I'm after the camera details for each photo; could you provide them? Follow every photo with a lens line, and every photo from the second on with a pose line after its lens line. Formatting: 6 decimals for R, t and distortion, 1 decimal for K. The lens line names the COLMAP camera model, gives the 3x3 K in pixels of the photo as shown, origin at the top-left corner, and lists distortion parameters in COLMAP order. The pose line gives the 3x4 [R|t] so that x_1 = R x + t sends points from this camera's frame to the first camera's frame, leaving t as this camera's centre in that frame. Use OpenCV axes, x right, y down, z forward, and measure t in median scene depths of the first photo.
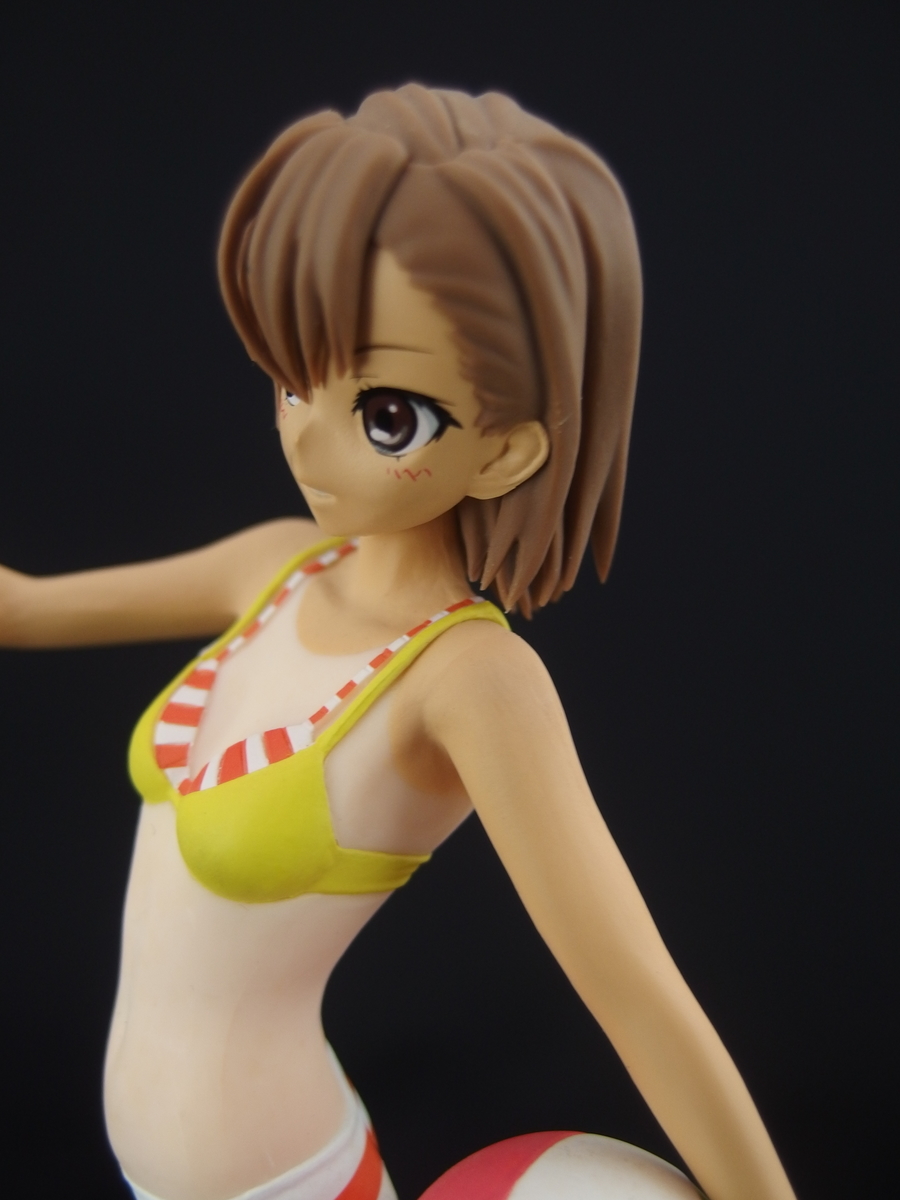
lens RADIAL K [[1014.1, 0, 439.3], [0, 1014.1, 600.5], [0, 0, 1]] dist [-0.095361, 0.042919]
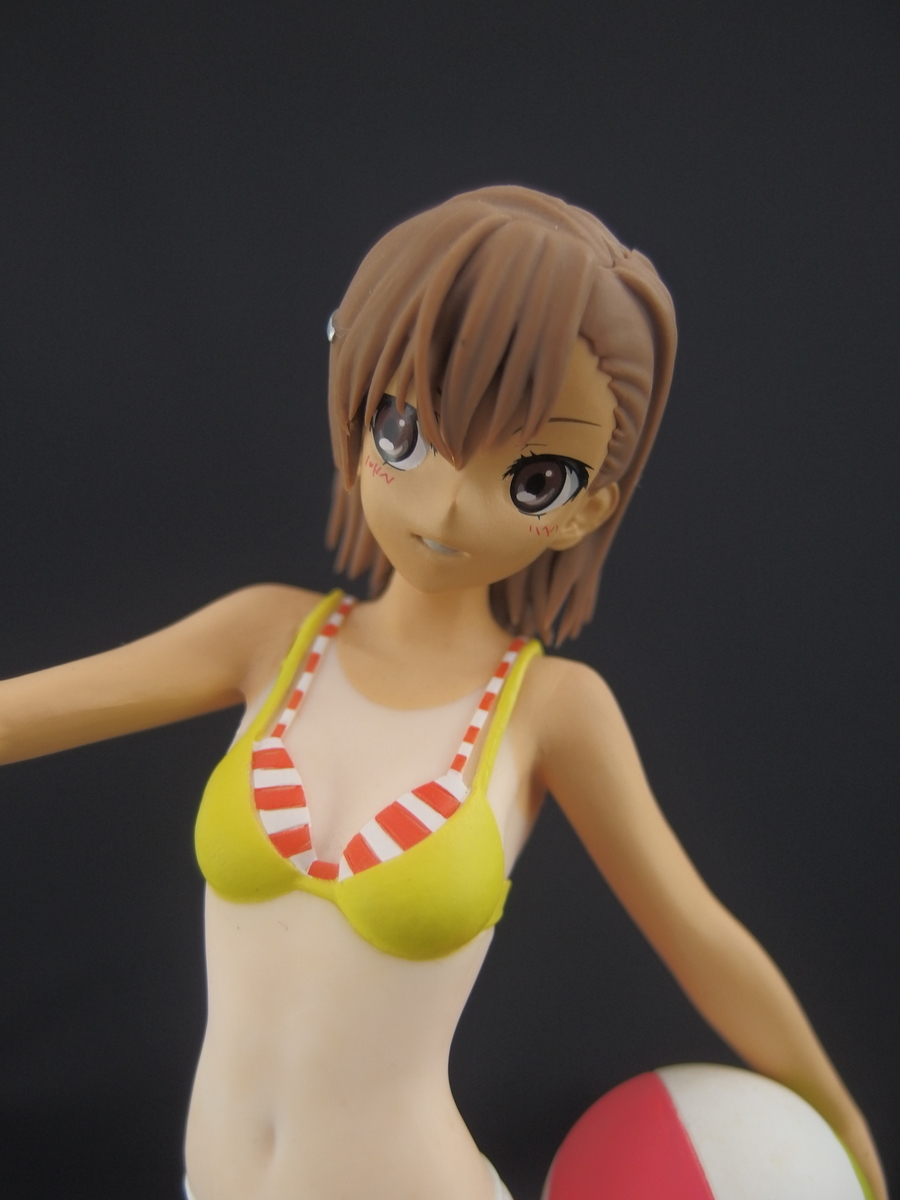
lens RADIAL K [[1014.1, 0, 449.4], [0, 1014.1, 597.9], [0, 0, 1]] dist [-0.095361, 0.042919]
pose [[0.787460, -0.089221, 0.609874, -0.810157], [0.117000, 0.993115, -0.005782, -0.056078], [-0.605159, 0.075908, 0.792477, 0.174581]]
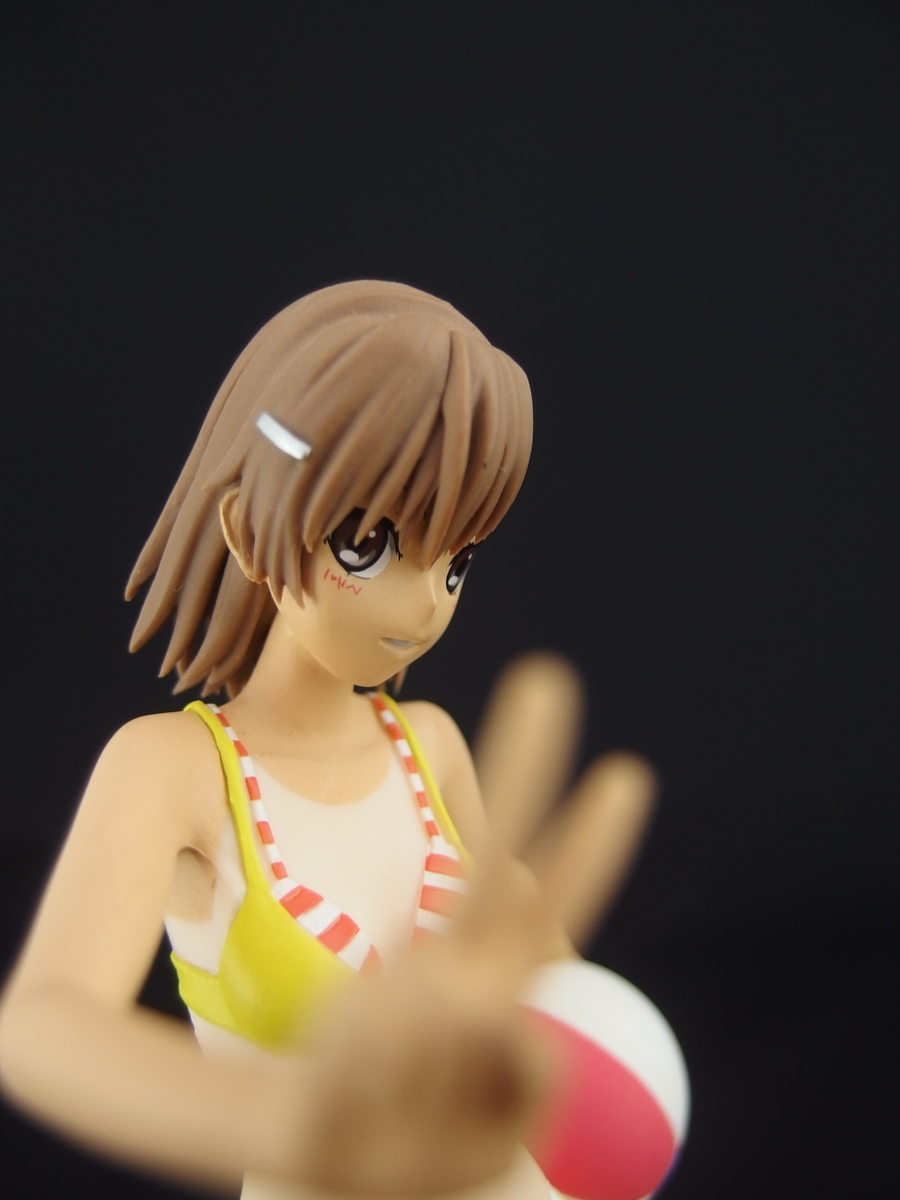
lens RADIAL K [[1014.1, 0, 450.6], [0, 1014.1, 604.1], [0, 0, 1]] dist [-0.095361, 0.042919]
pose [[0.003036, -0.278011, 0.960573, -1.238657], [0.204170, 0.940515, 0.271561, -0.467186], [-0.978931, 0.195296, 0.059617, 0.929310]]
